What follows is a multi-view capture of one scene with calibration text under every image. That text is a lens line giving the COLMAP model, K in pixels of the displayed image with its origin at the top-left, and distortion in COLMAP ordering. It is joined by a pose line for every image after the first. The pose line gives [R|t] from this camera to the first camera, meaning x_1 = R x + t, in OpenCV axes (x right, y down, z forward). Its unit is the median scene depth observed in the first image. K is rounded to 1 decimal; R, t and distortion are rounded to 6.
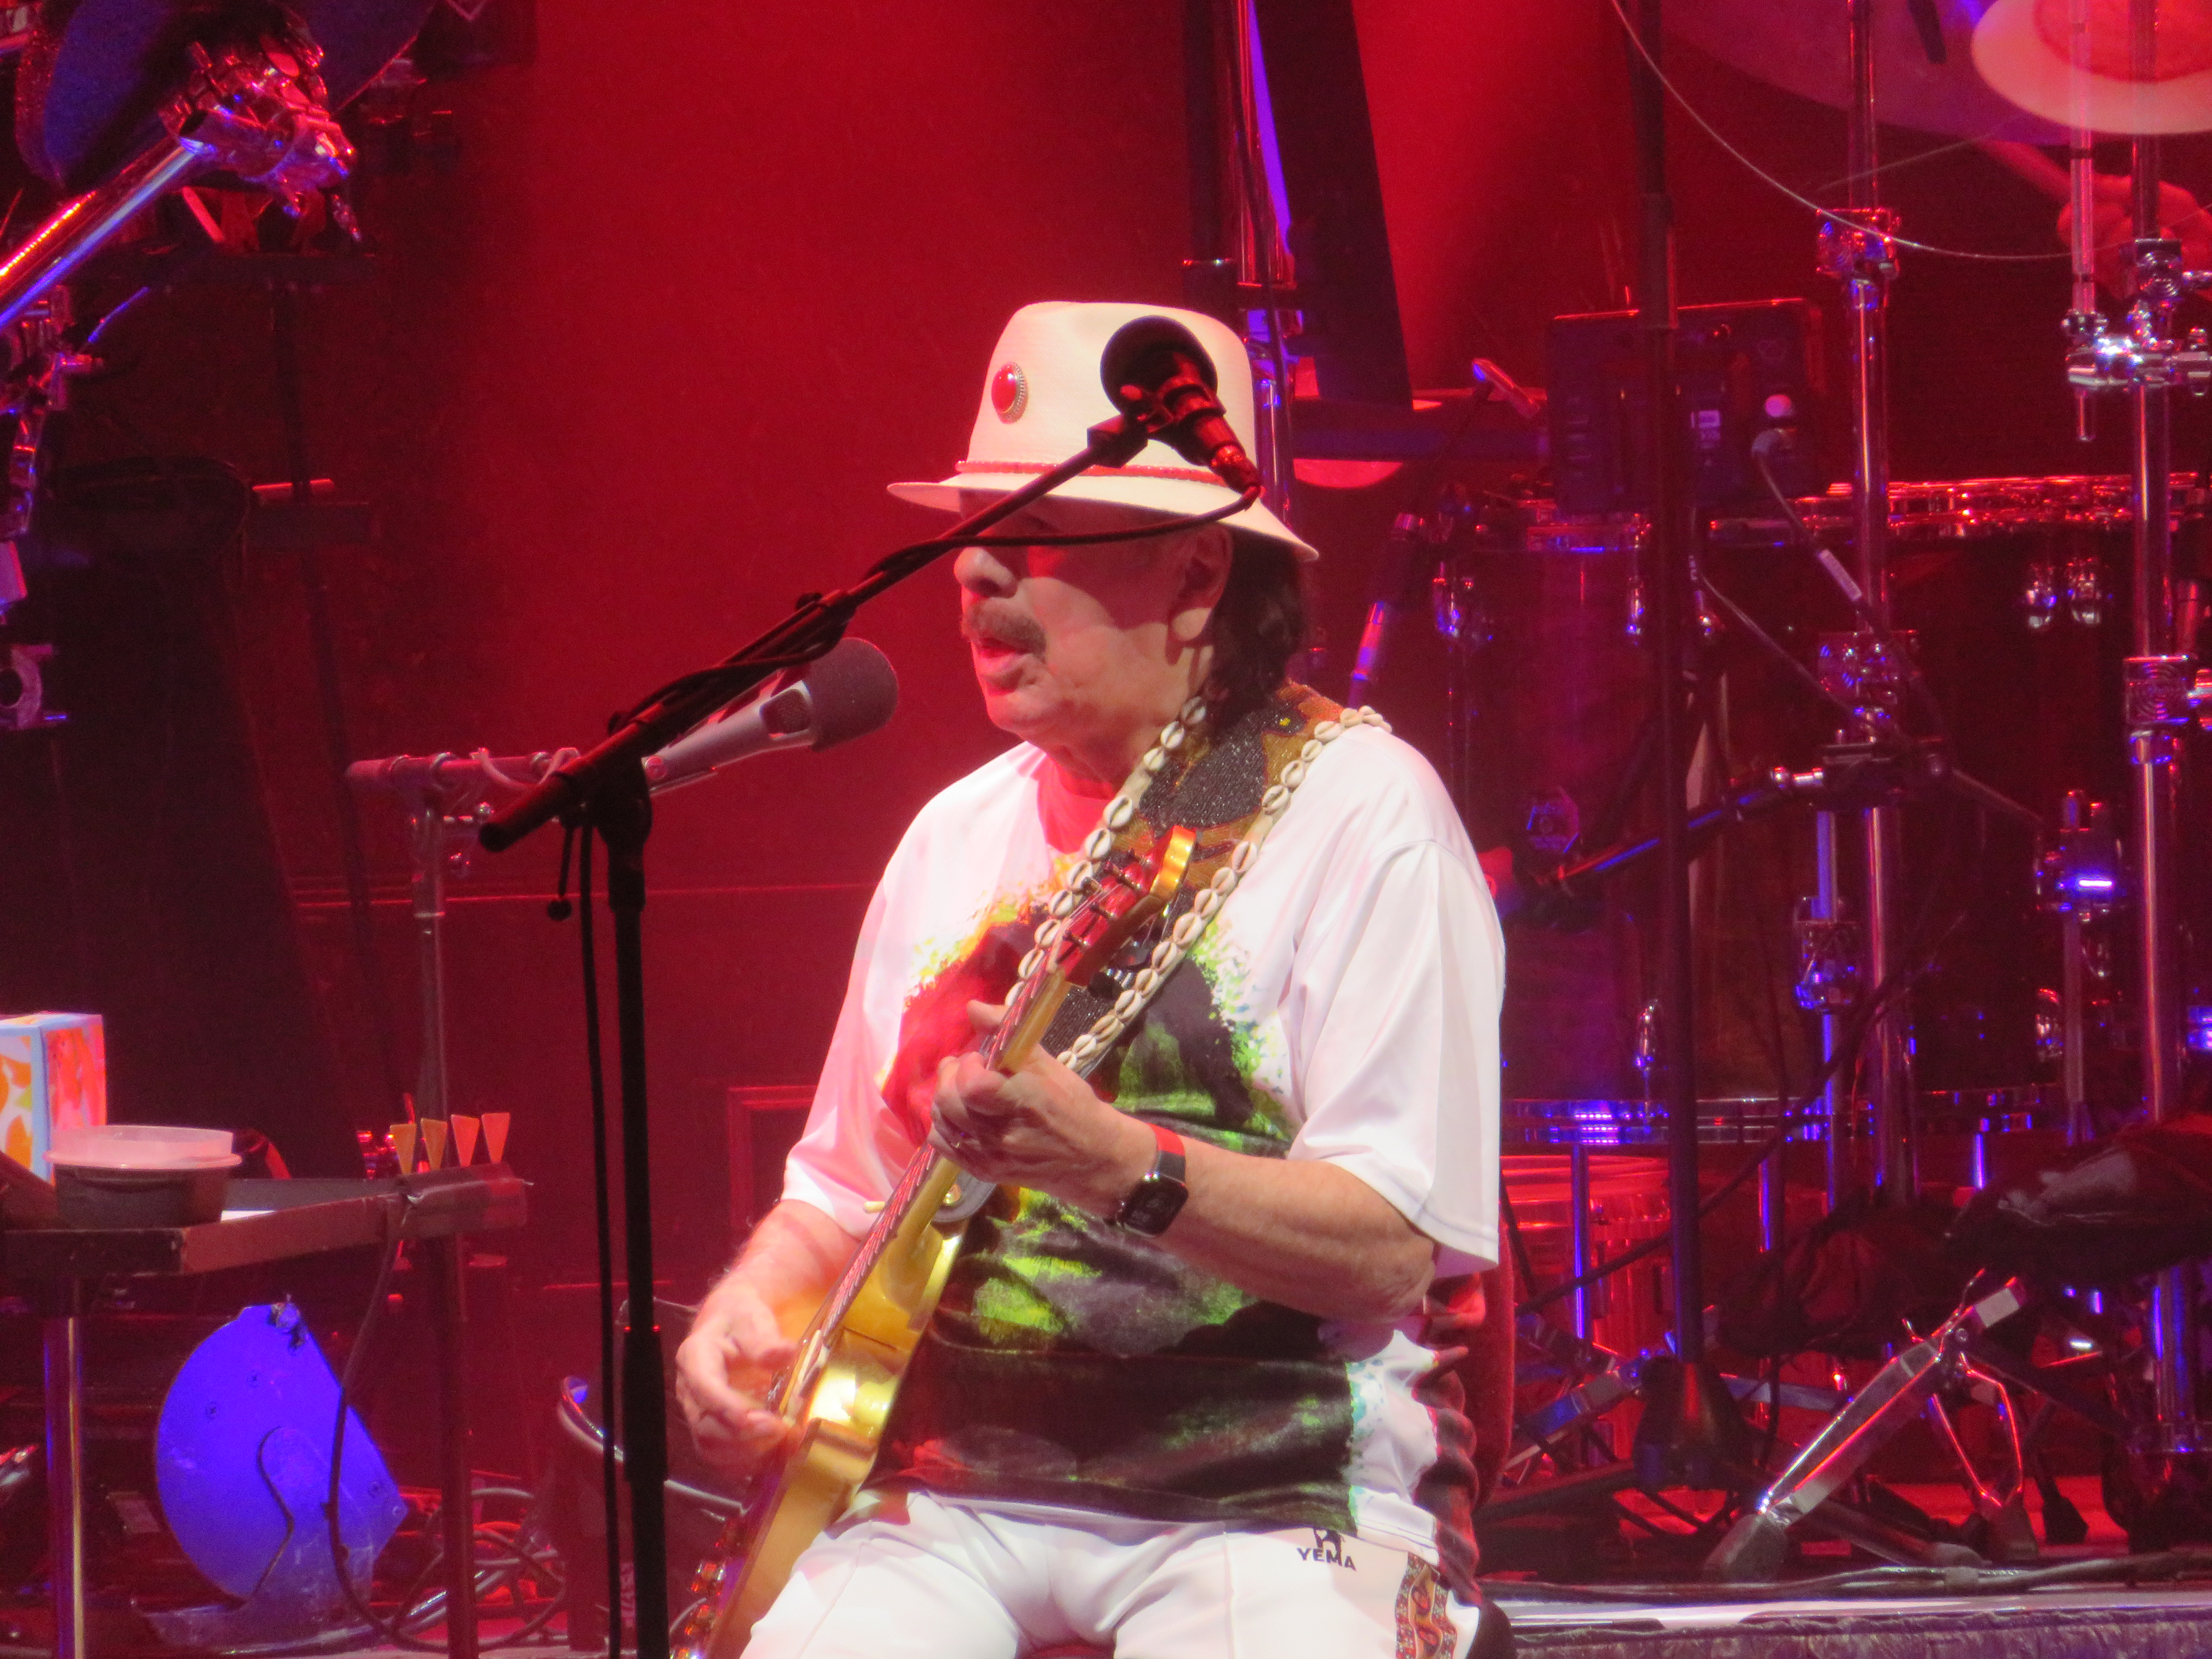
lens RADIAL K [[16392.7, 0, 1106.0], [0, 16392.7, 829.5], [0, 0, 1]] dist [0.816129, -48.609878]
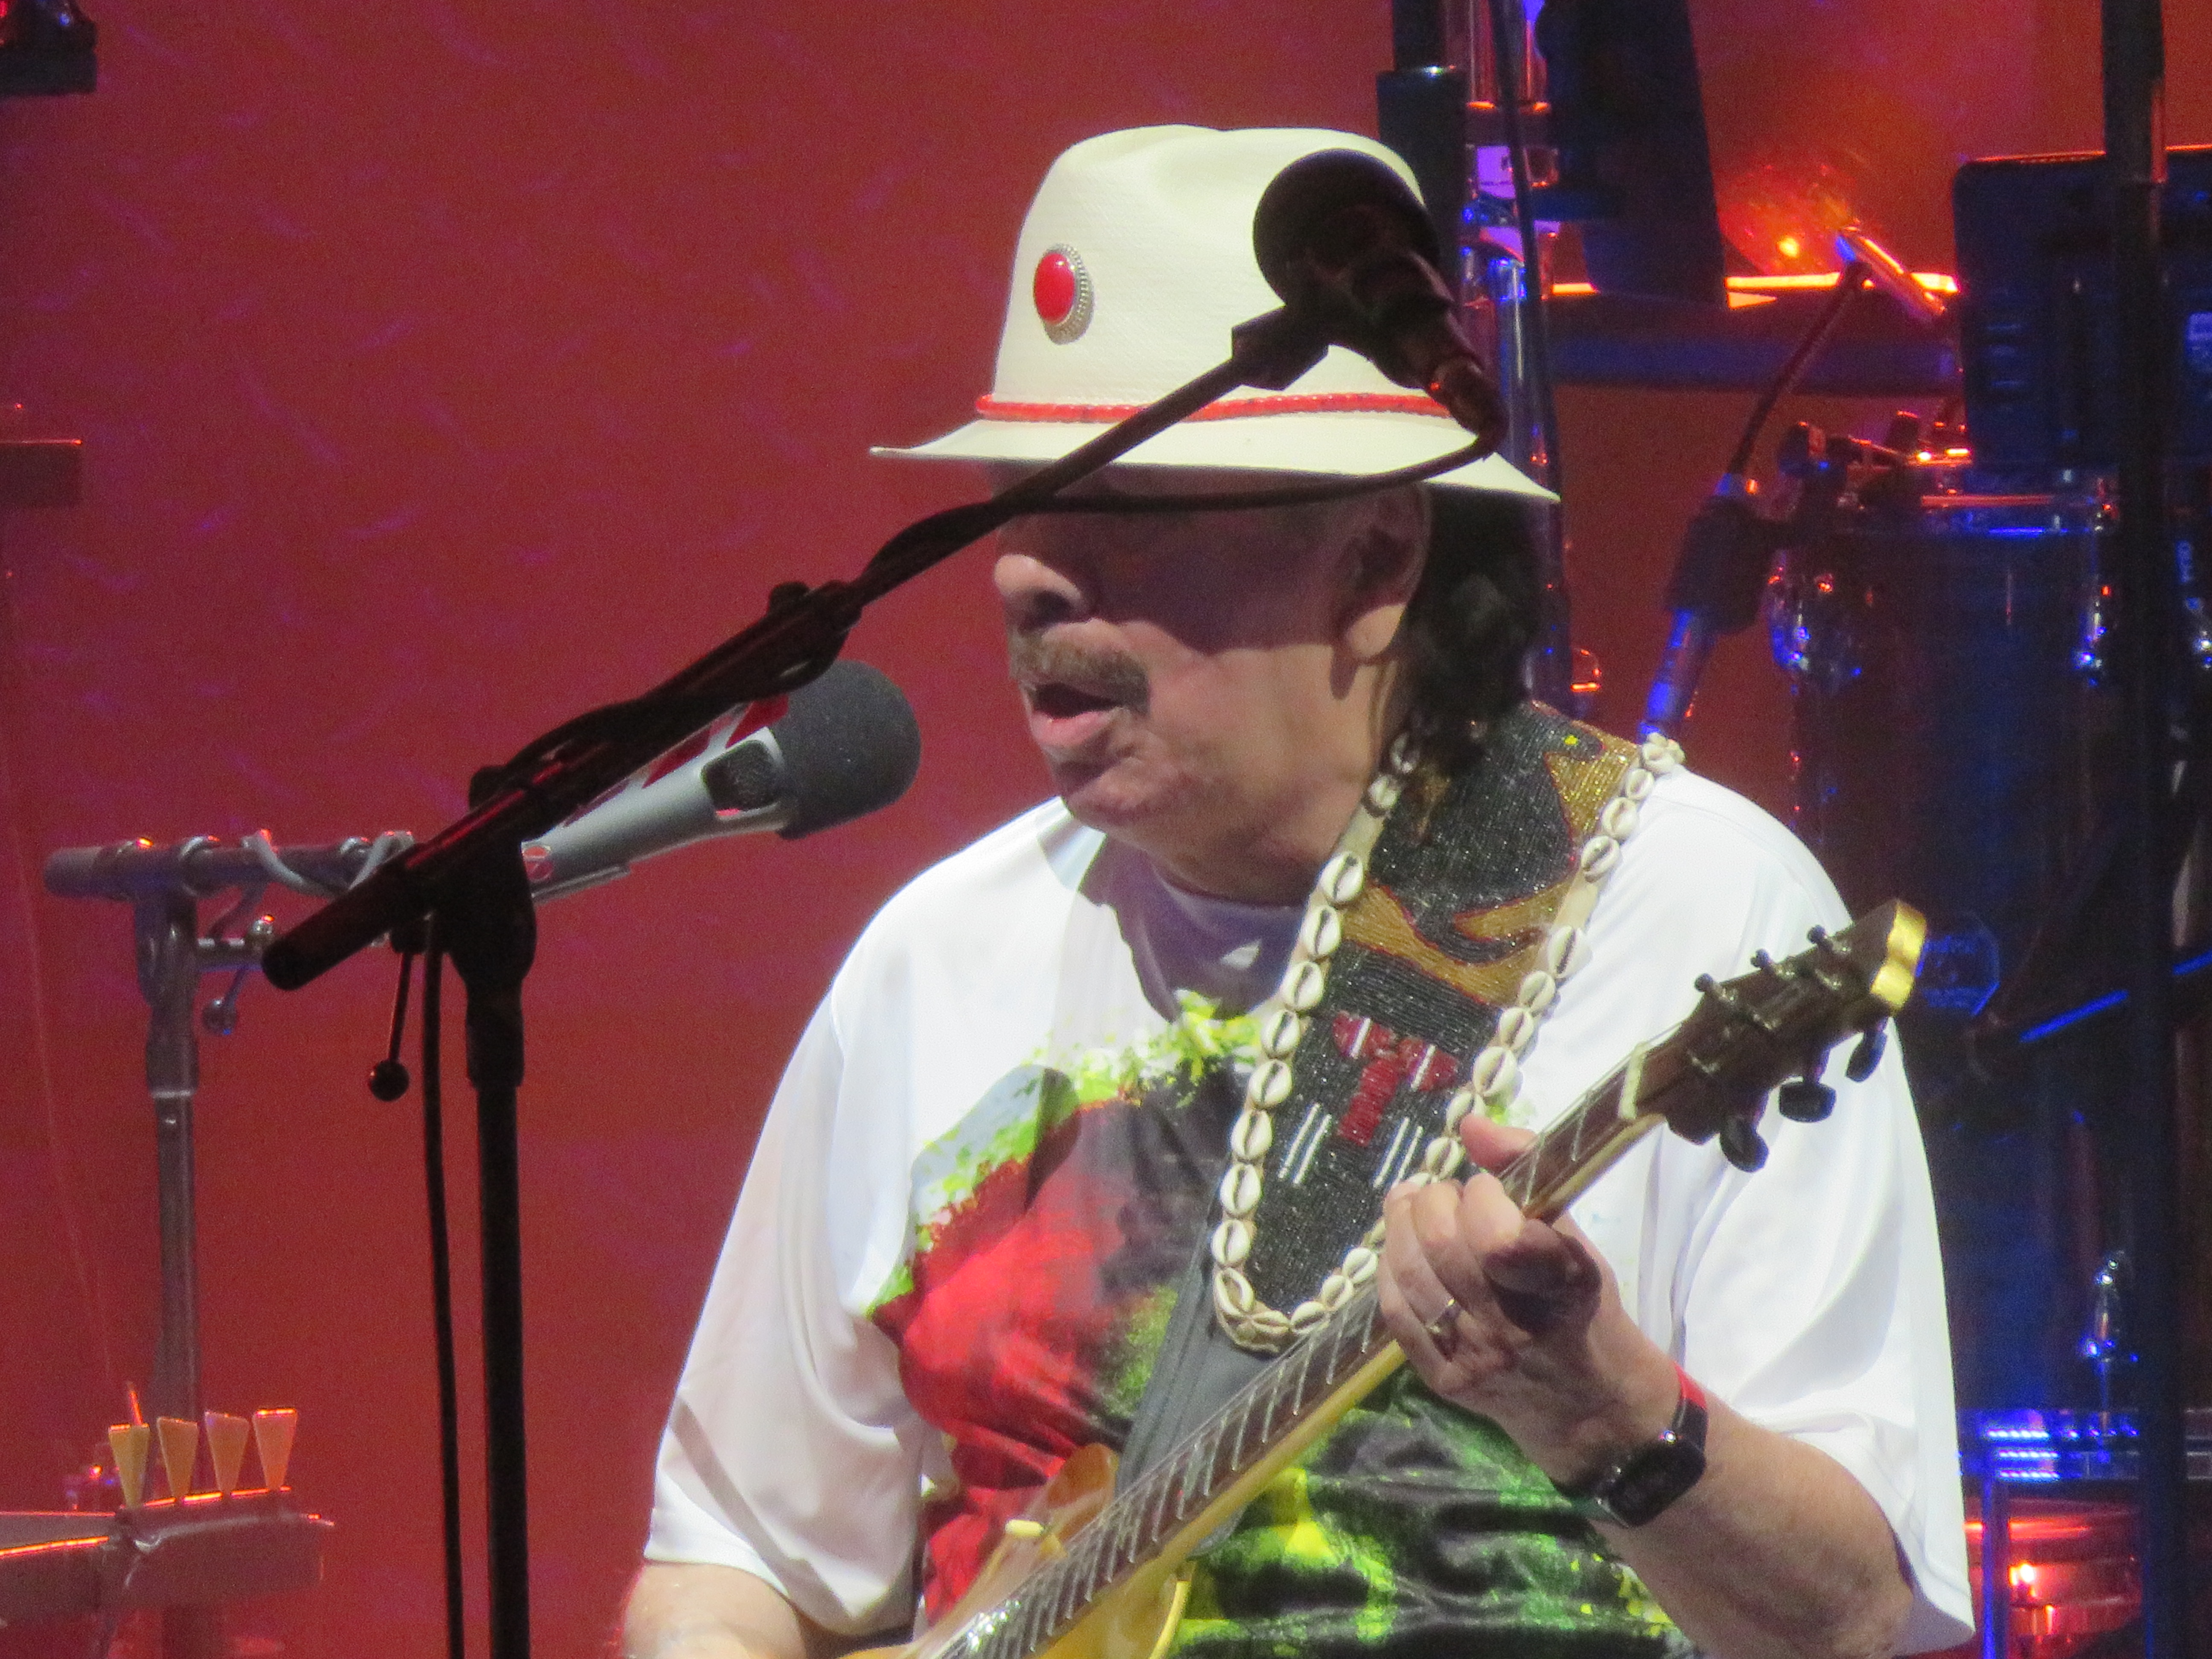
lens RADIAL K [[16392.7, 0, 1106.0], [0, 16392.7, 829.5], [0, 0, 1]] dist [0.816129, -48.609878]
pose [[0.999924, 0.009637, -0.007700, -0.000609], [-0.009596, 0.999940, 0.005243, -0.008629], [0.007750, -0.005168, 0.999957, 0.369258]]
